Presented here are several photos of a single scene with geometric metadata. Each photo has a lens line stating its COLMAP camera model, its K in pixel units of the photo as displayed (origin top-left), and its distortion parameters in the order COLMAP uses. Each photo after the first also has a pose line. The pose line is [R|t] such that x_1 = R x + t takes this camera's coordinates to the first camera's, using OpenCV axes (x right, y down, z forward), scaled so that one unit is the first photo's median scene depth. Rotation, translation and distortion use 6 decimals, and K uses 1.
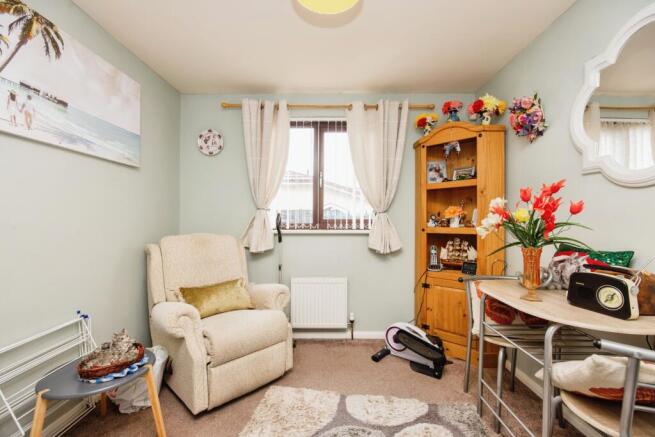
lens RADIAL K [[288.6, 0, 329.4], [0, 288.6, 219.7], [0, 0, 1]] dist [-0.015432, 0.002244]
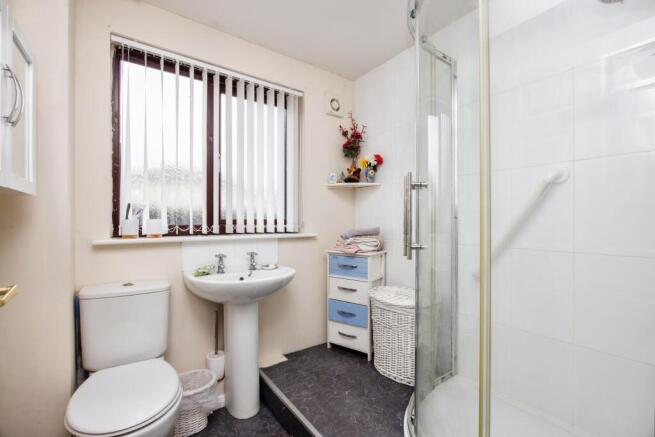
lens RADIAL K [[305.7, 0, 321.1], [0, 305.7, 223.3], [0, 0, 1]] dist [0.031268, 0.000297]
pose [[0.794875, 0.000606, 0.606773, -0.325363], [-0.001043, 0.999999, 0.000367, 0.010056], [-0.606772, -0.000924, 0.794875, 0.335366]]
